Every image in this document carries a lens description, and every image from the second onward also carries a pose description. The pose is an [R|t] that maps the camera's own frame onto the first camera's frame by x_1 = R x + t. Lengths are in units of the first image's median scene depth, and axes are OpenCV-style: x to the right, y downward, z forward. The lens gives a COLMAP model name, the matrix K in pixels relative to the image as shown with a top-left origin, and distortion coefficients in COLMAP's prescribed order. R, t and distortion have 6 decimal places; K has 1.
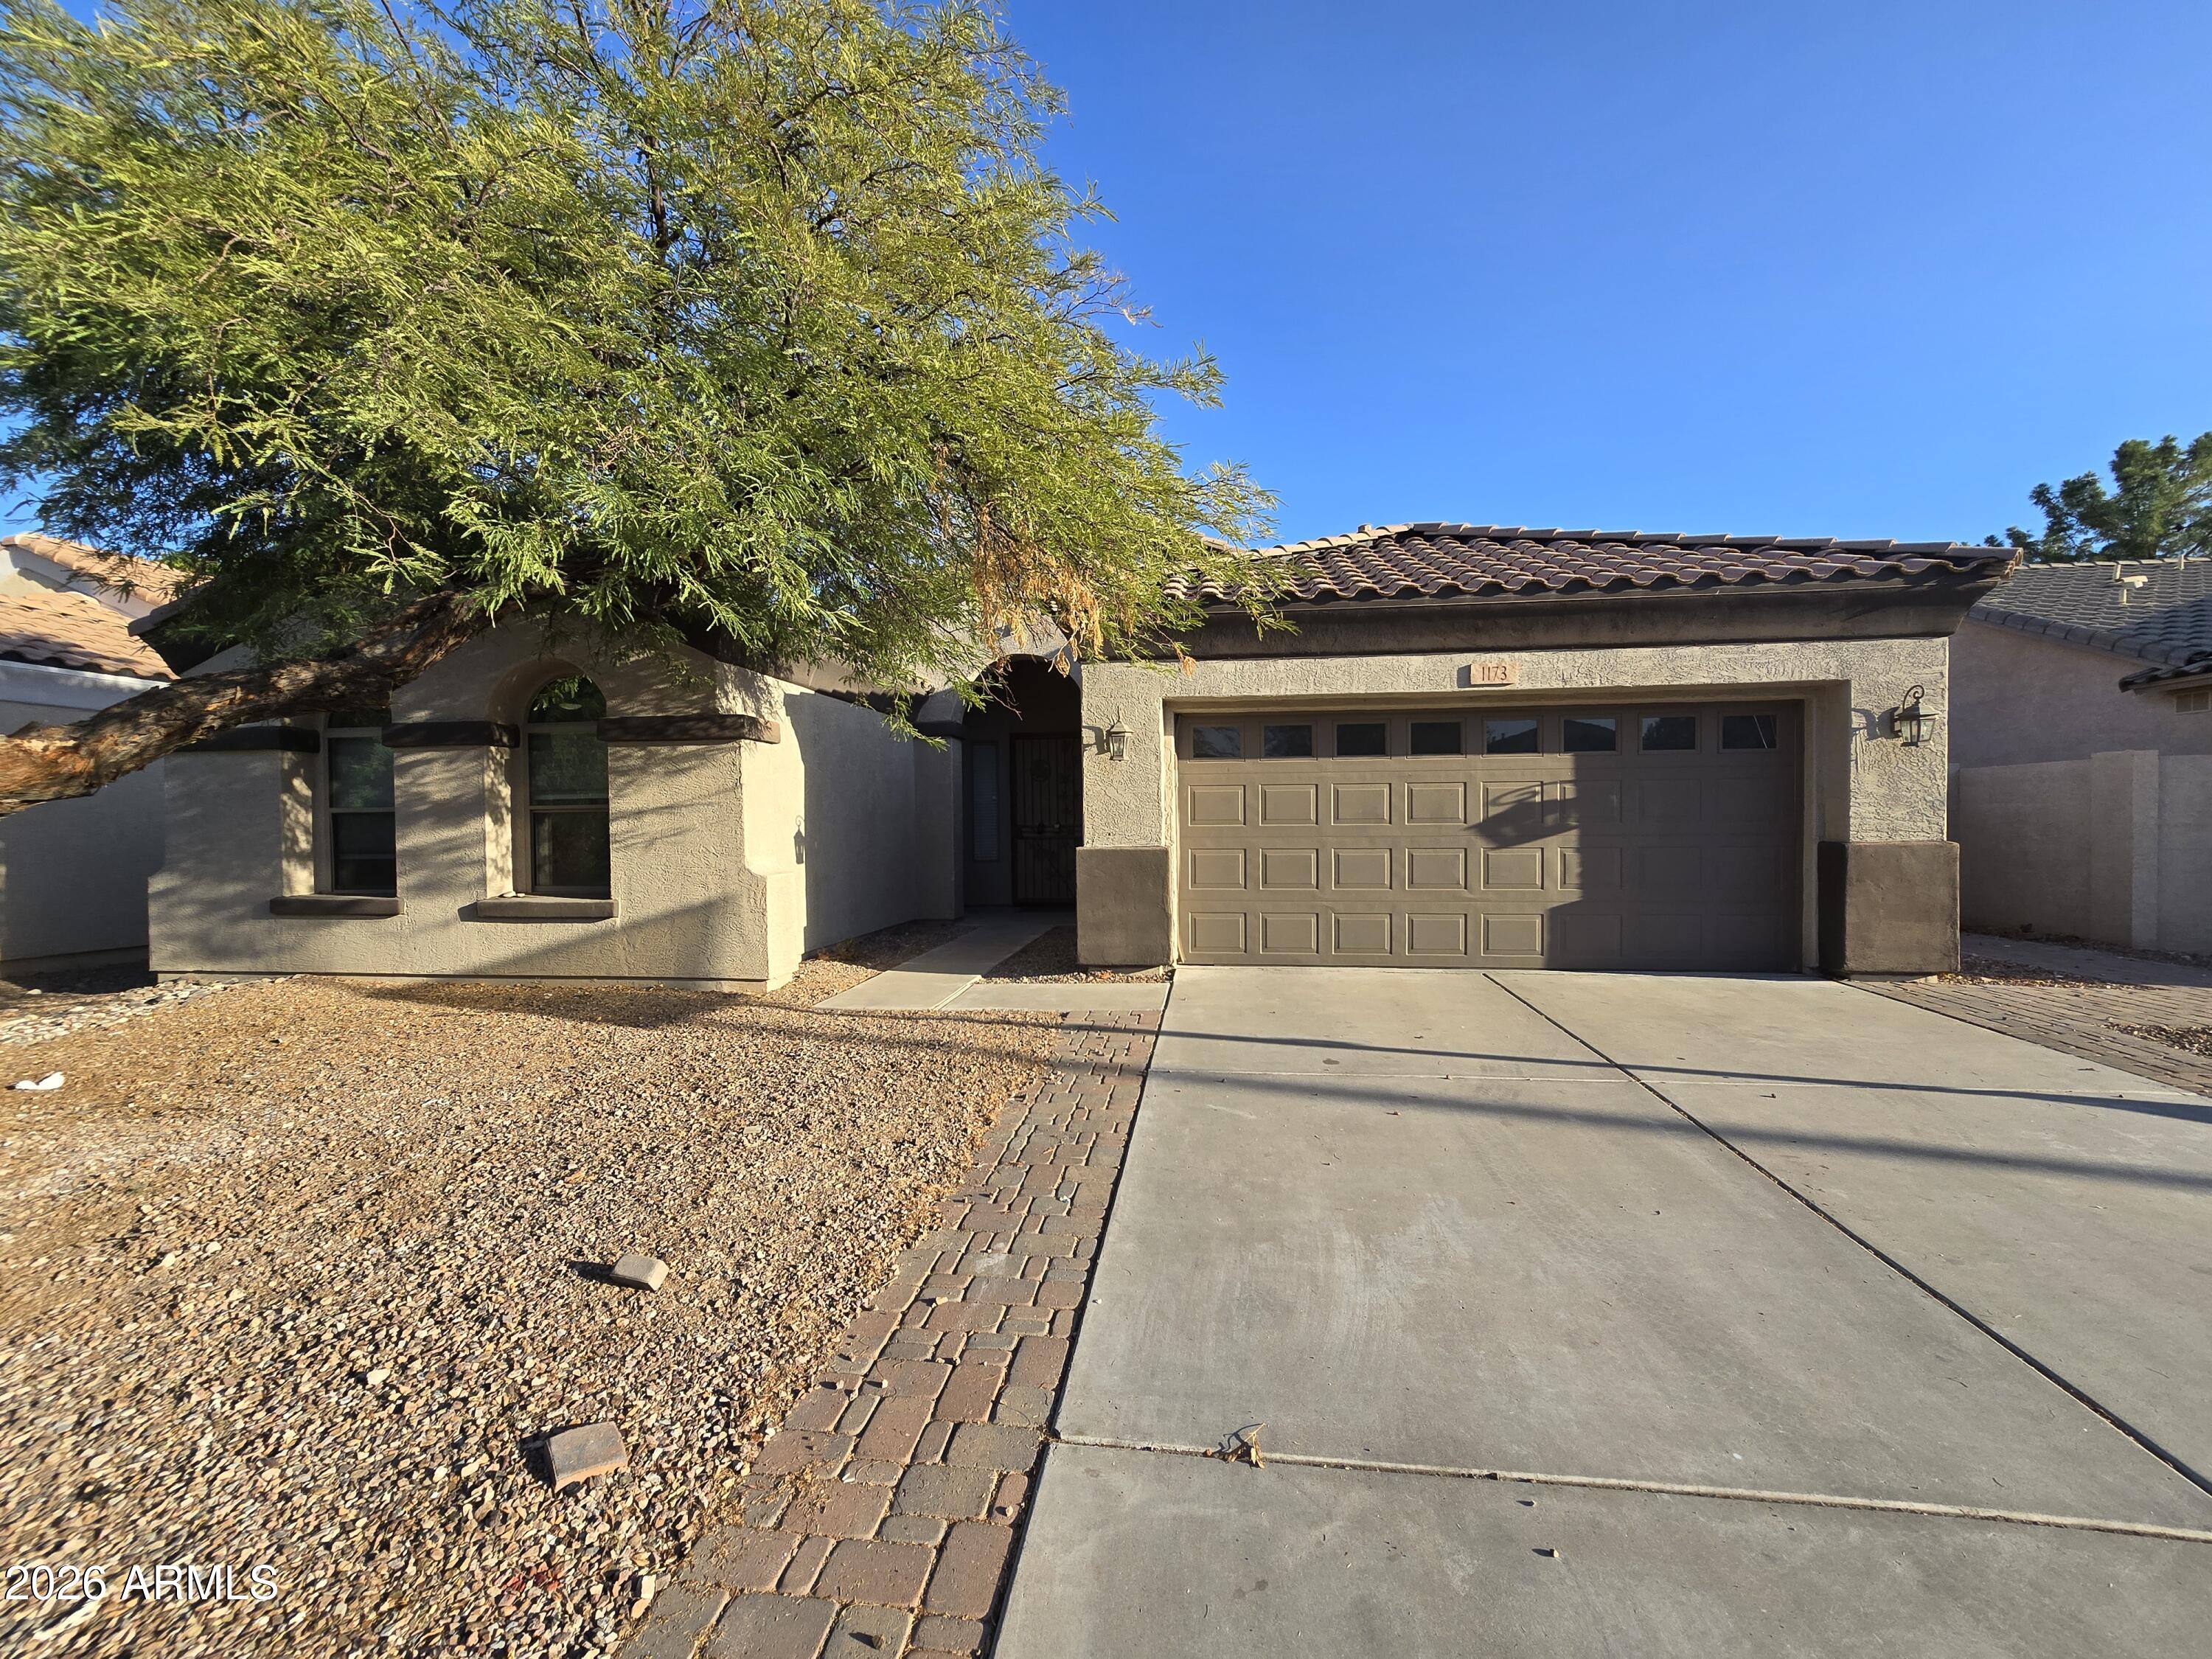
lens RADIAL K [[969.7, 0, 1106.0], [0, 969.7, 829.5], [0, 0, 1]] dist [-0.001548, 0.000123]
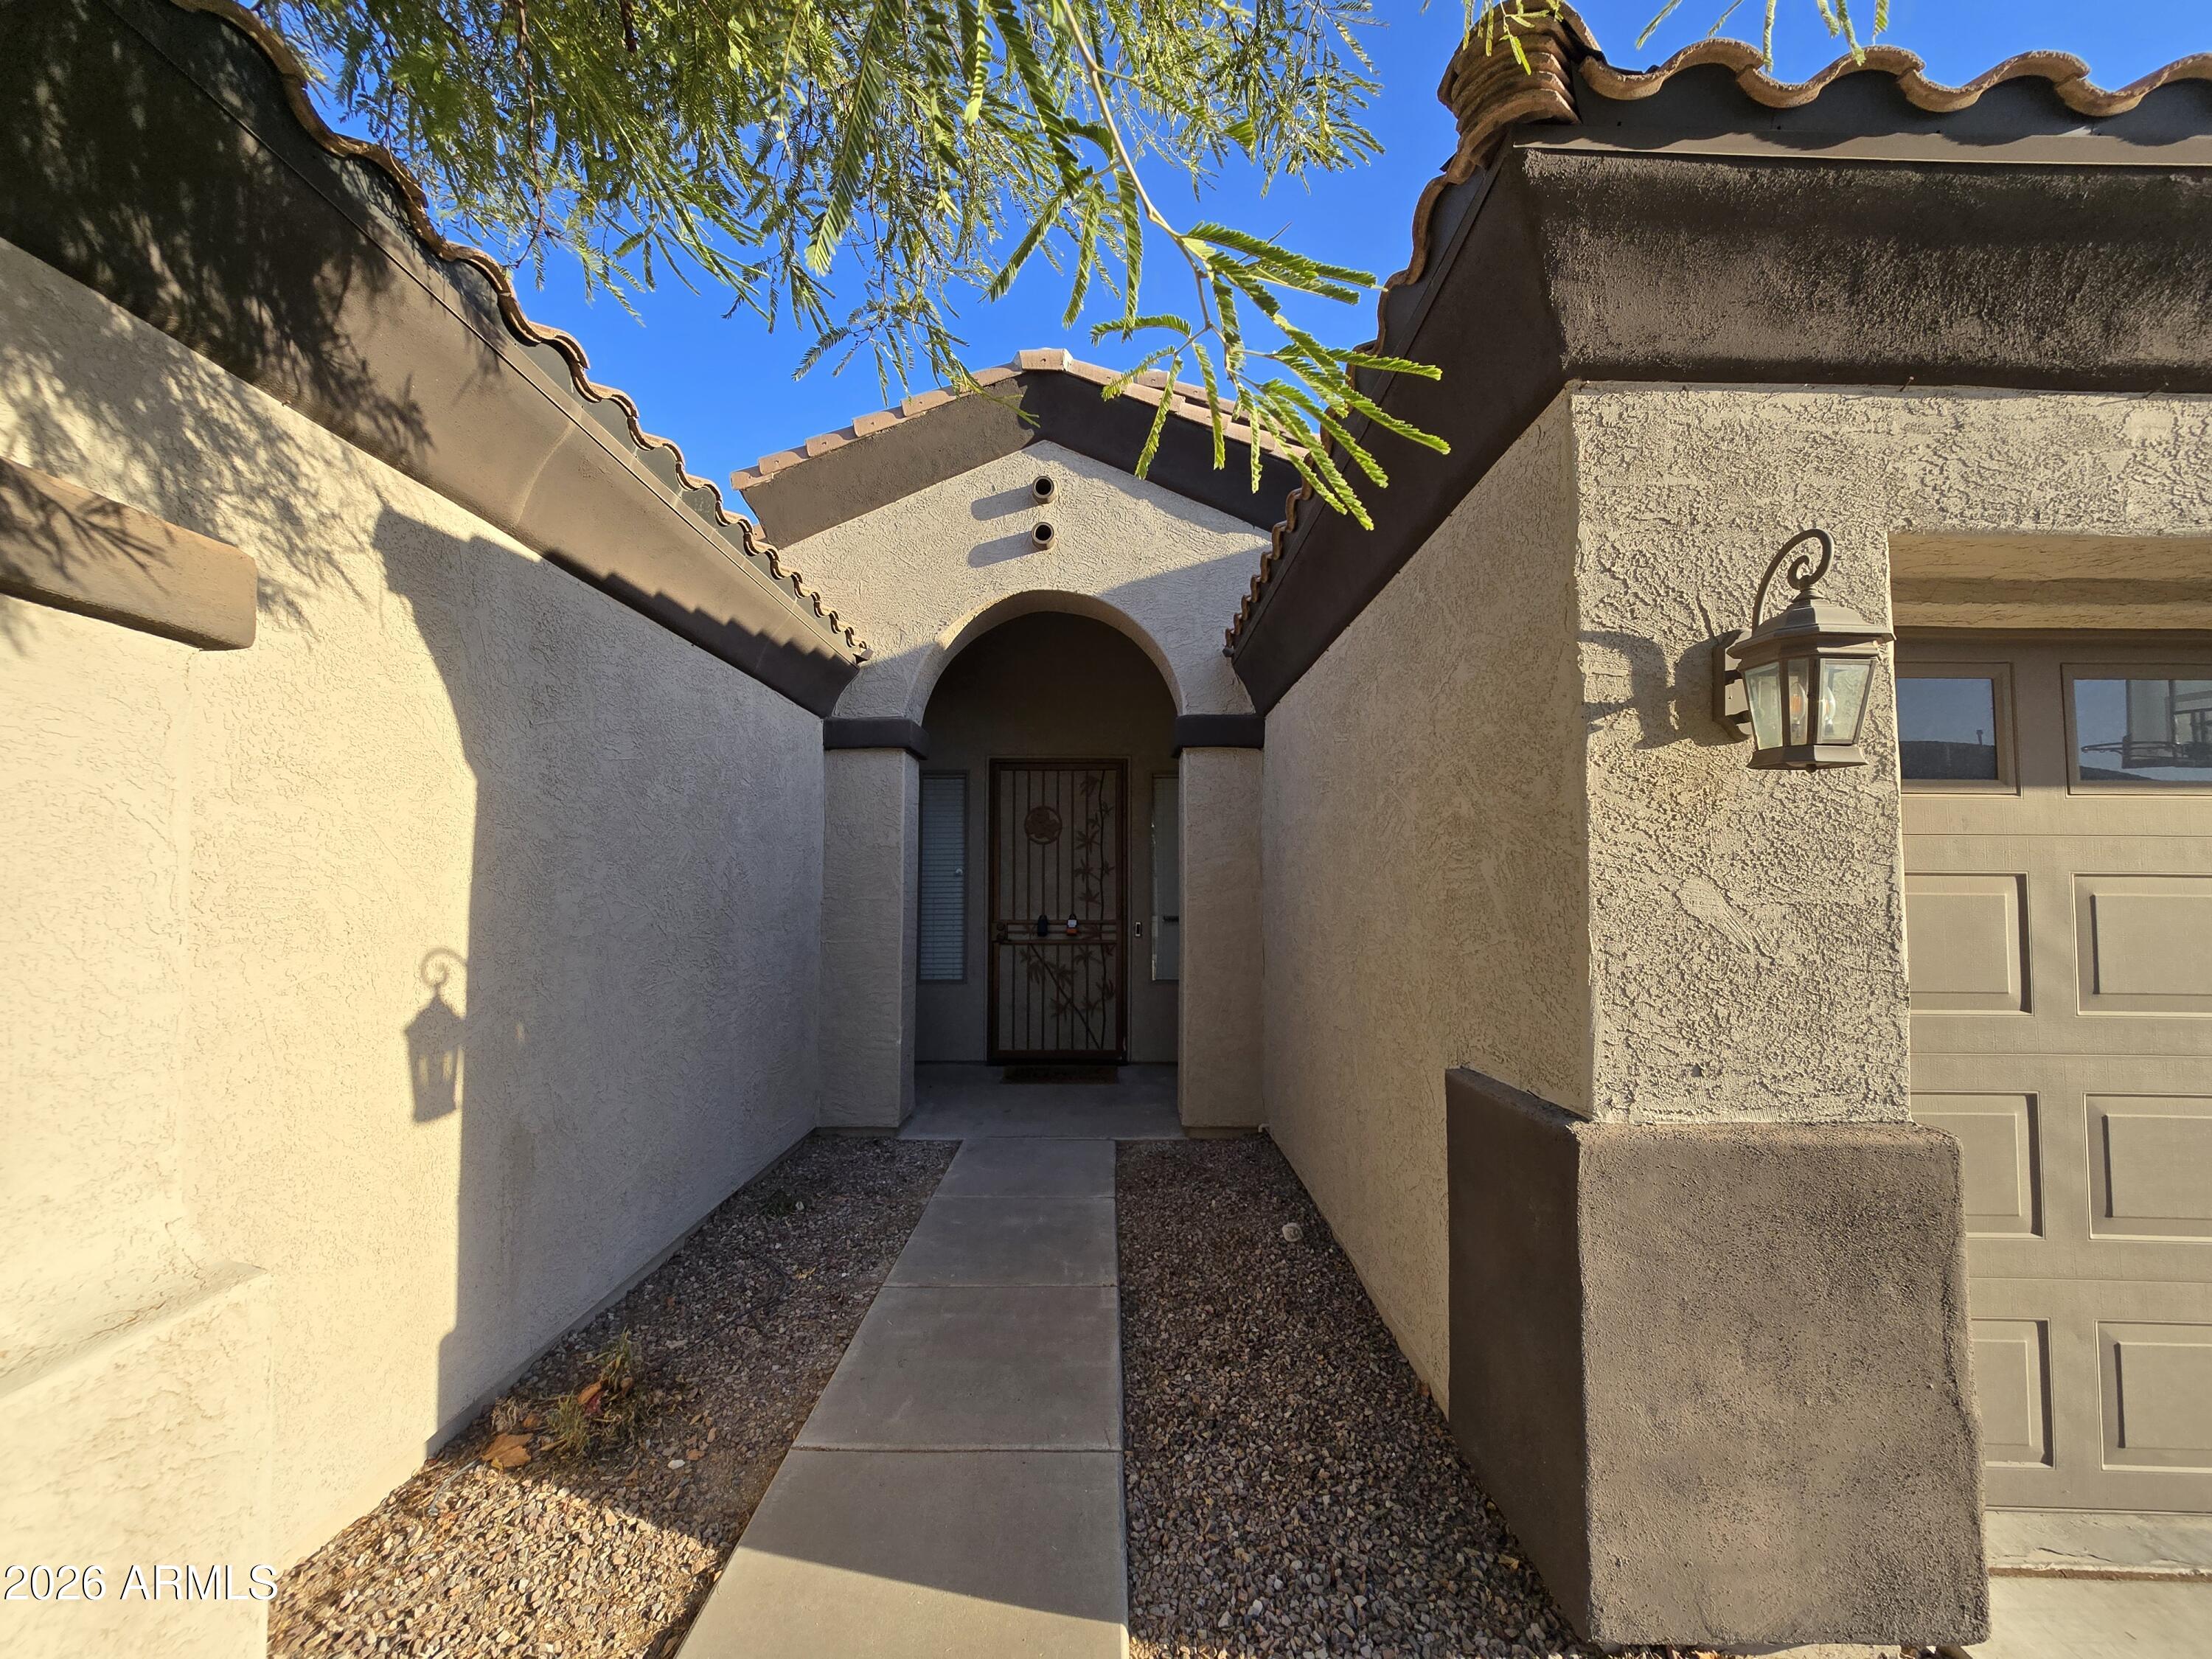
lens RADIAL K [[969.7, 0, 1106.0], [0, 969.7, 829.5], [0, 0, 1]] dist [-0.001548, 0.000123]
pose [[0.993168, 0.019241, 0.115095, -0.152440], [-0.011774, 0.997803, -0.065203, -0.033501], [-0.116096, 0.063402, 0.991212, 0.676600]]
